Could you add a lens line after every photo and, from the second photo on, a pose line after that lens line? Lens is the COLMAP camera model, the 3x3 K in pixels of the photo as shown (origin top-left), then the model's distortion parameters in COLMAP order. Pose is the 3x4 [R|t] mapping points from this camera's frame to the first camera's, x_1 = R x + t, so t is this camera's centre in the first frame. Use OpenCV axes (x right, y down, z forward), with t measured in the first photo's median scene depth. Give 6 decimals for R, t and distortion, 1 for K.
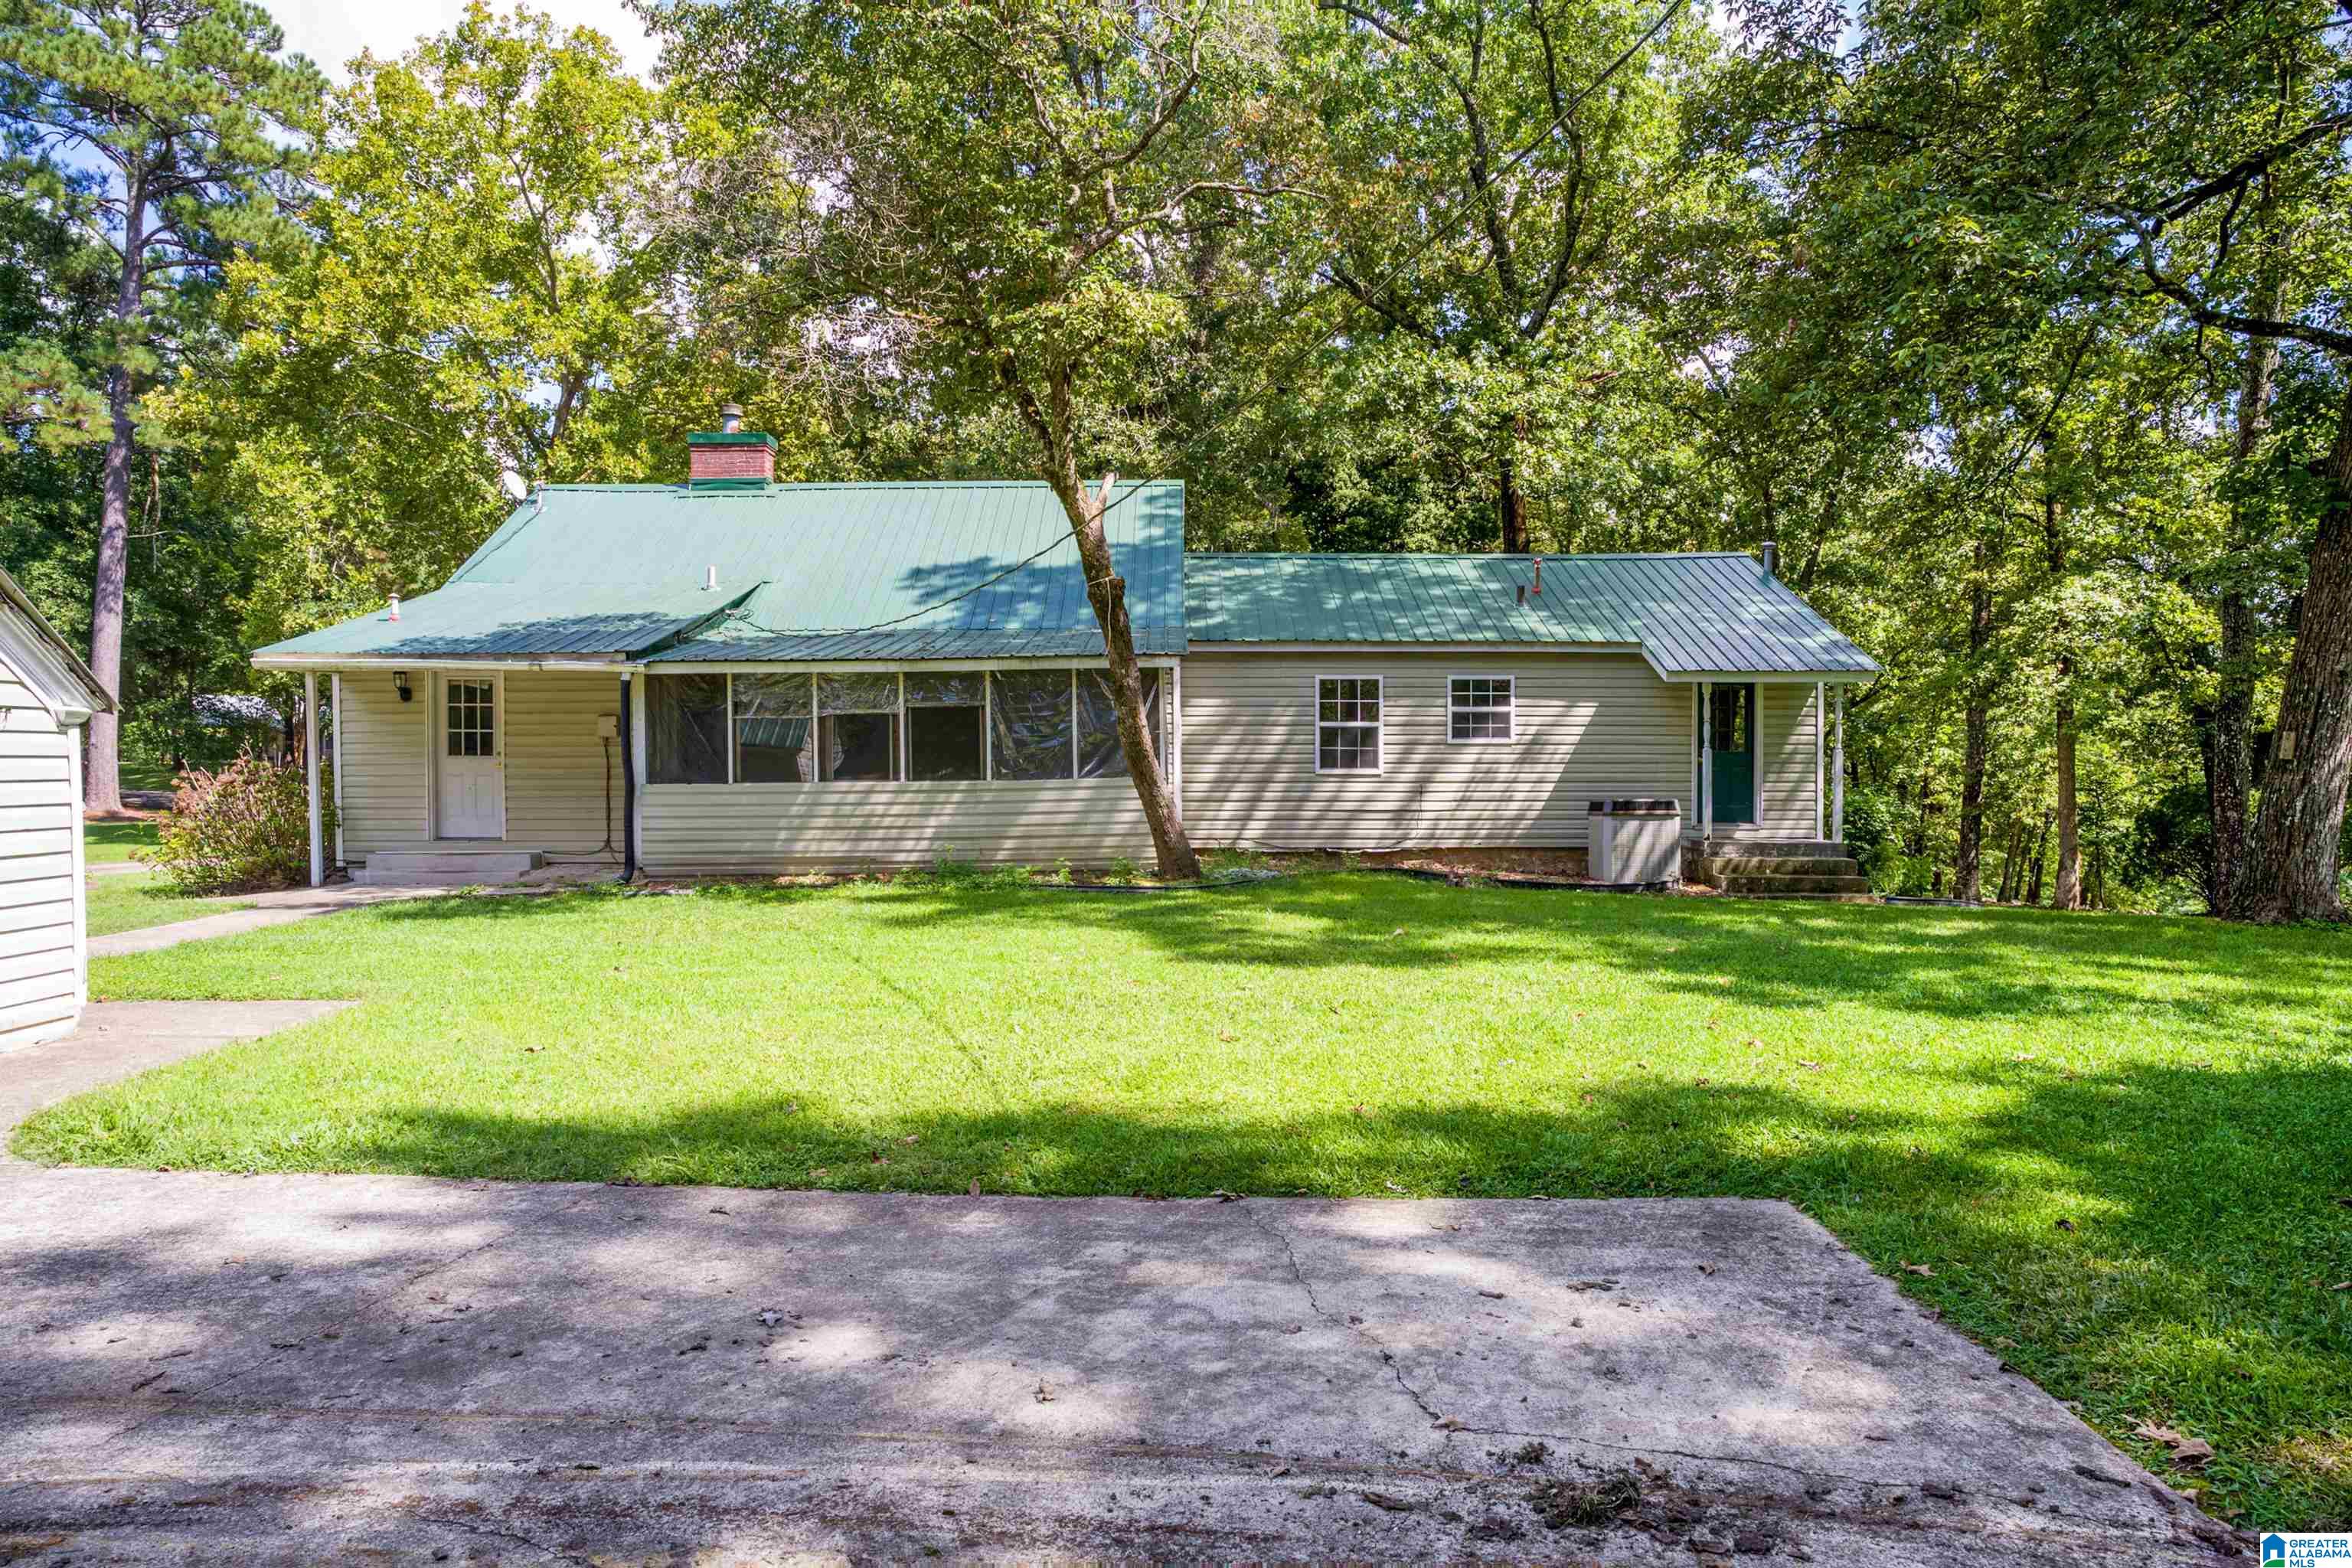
lens RADIAL K [[1612.7, 0, 1176.2], [0, 1612.7, 785.6], [0, 0, 1]] dist [-0.011981, -0.001236]
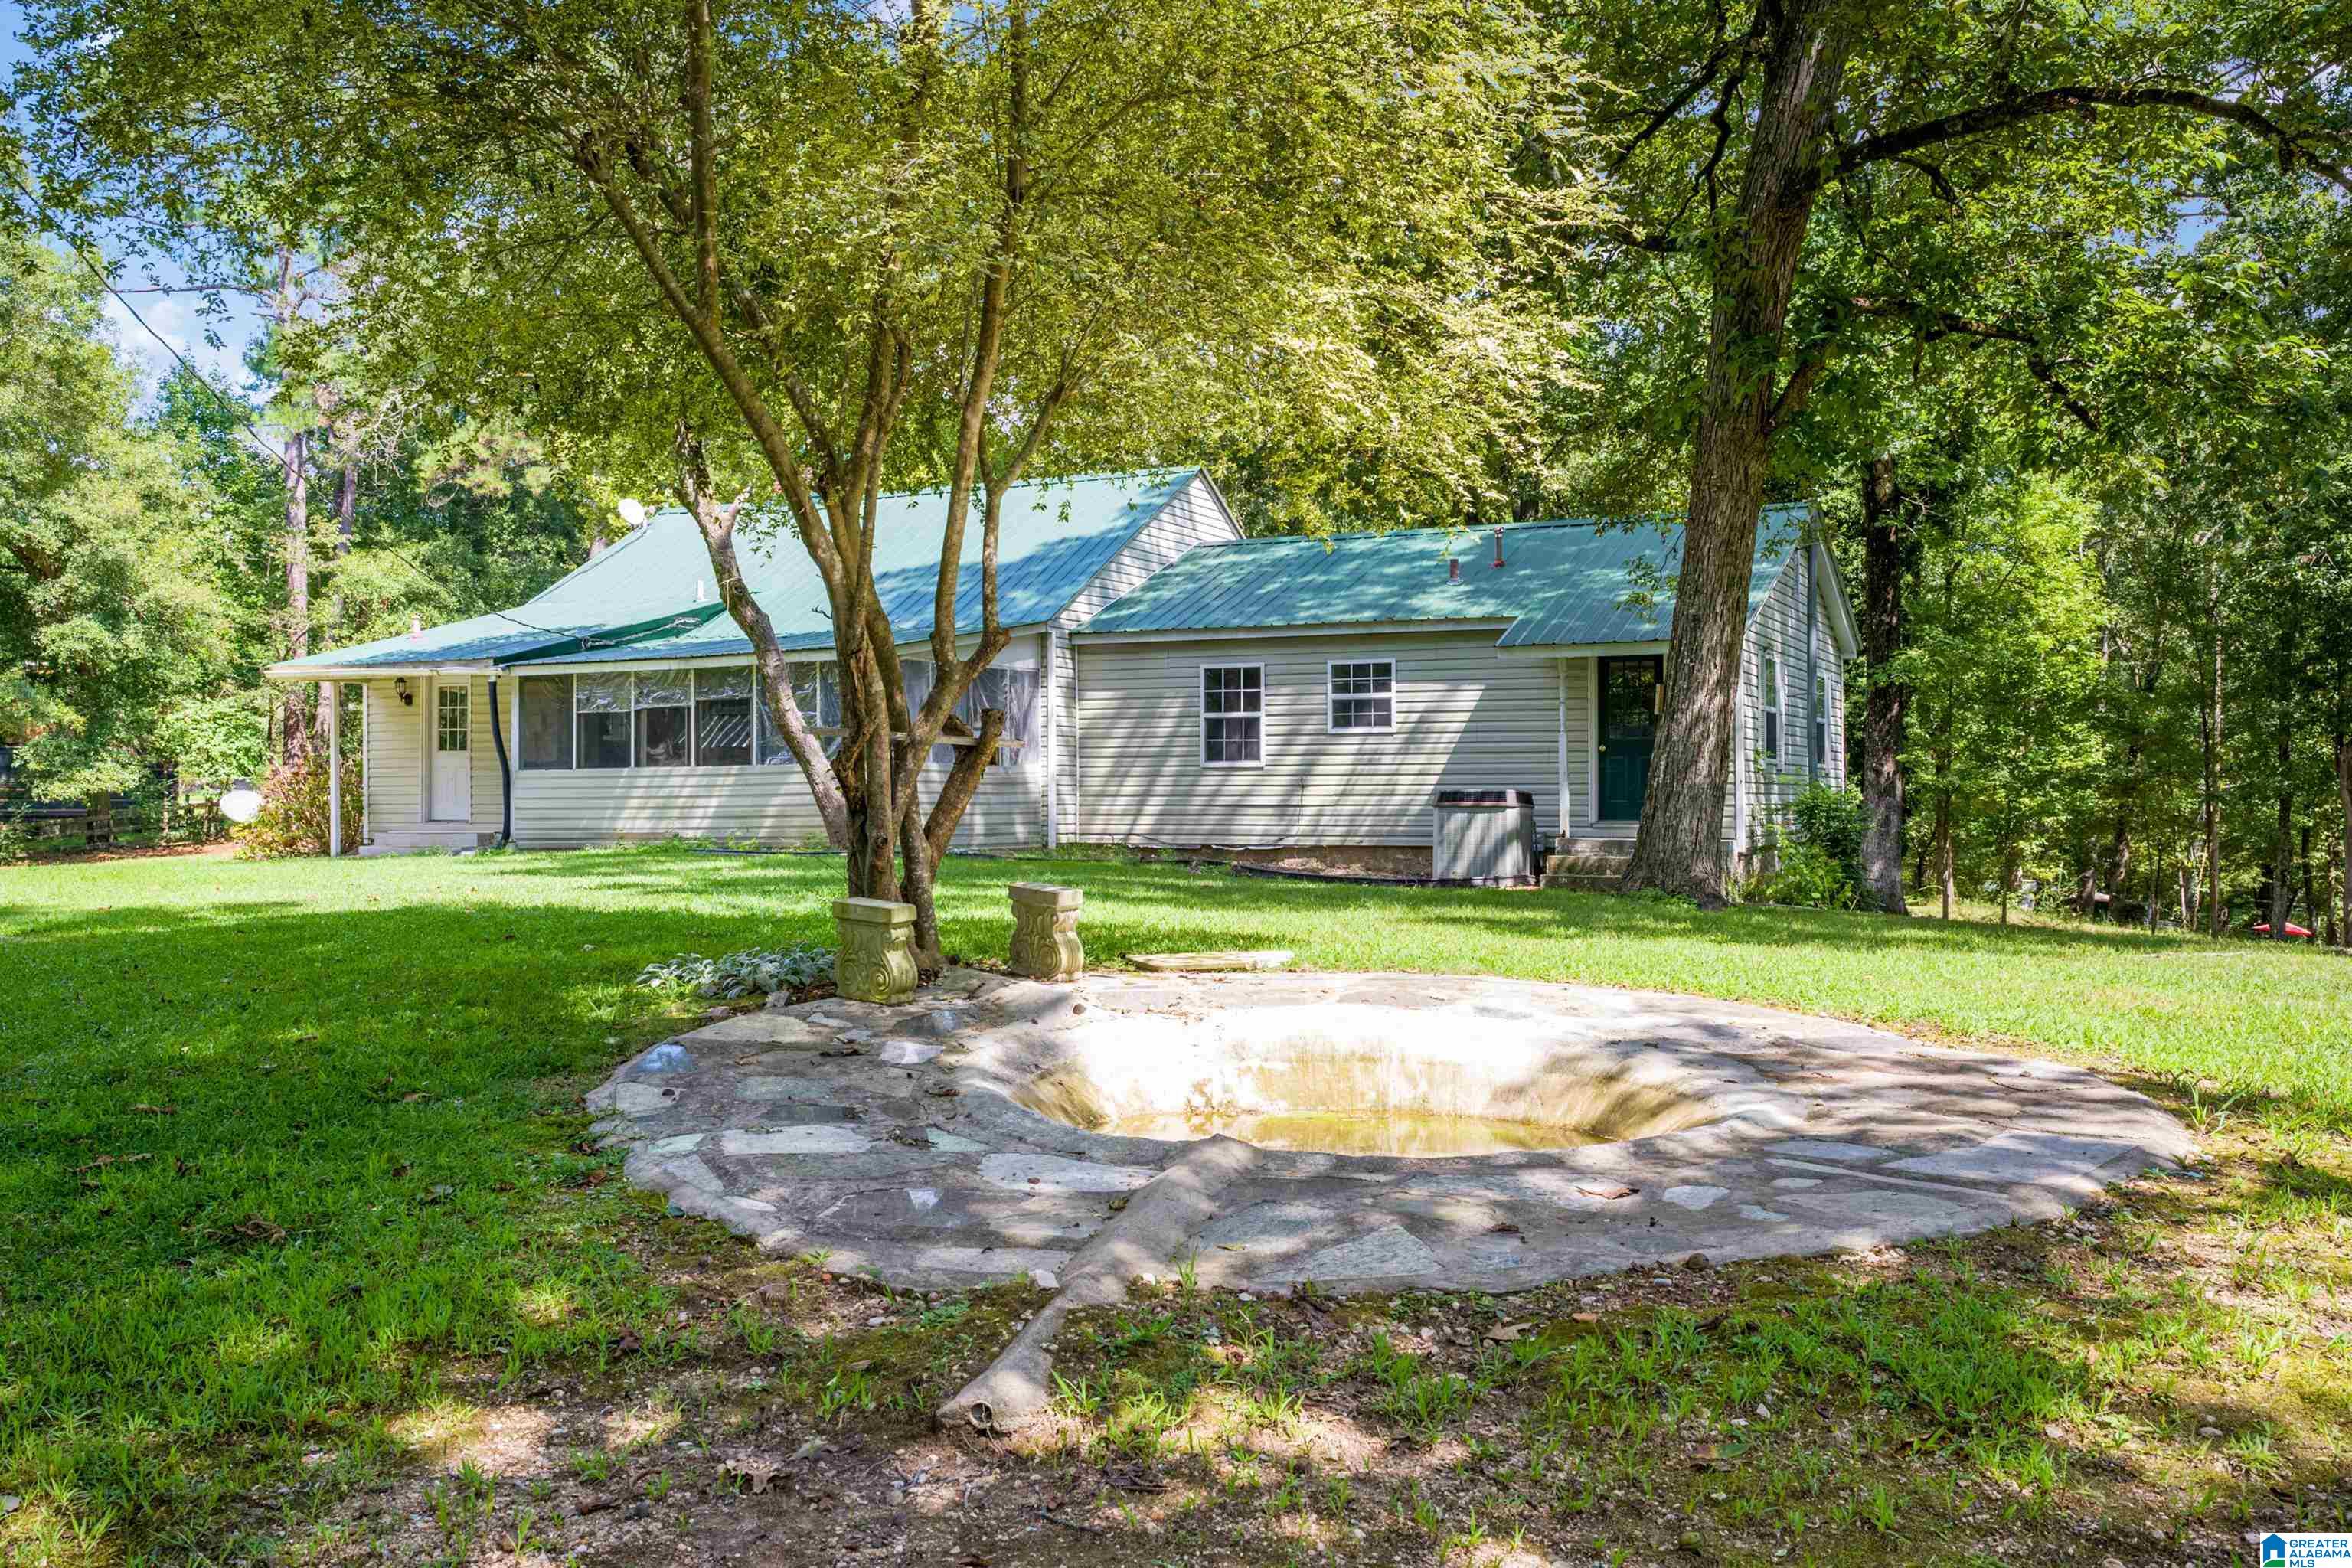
lens RADIAL K [[2109.9, 0, 1175.3], [0, 2109.9, 790.8], [0, 0, 1]] dist [0.015222, 0.001907]
pose [[0.893293, -0.002552, -0.449468, 0.637452], [-0.010291, 0.999606, -0.026128, 0.039843], [0.449357, 0.027966, 0.892914, -0.127323]]
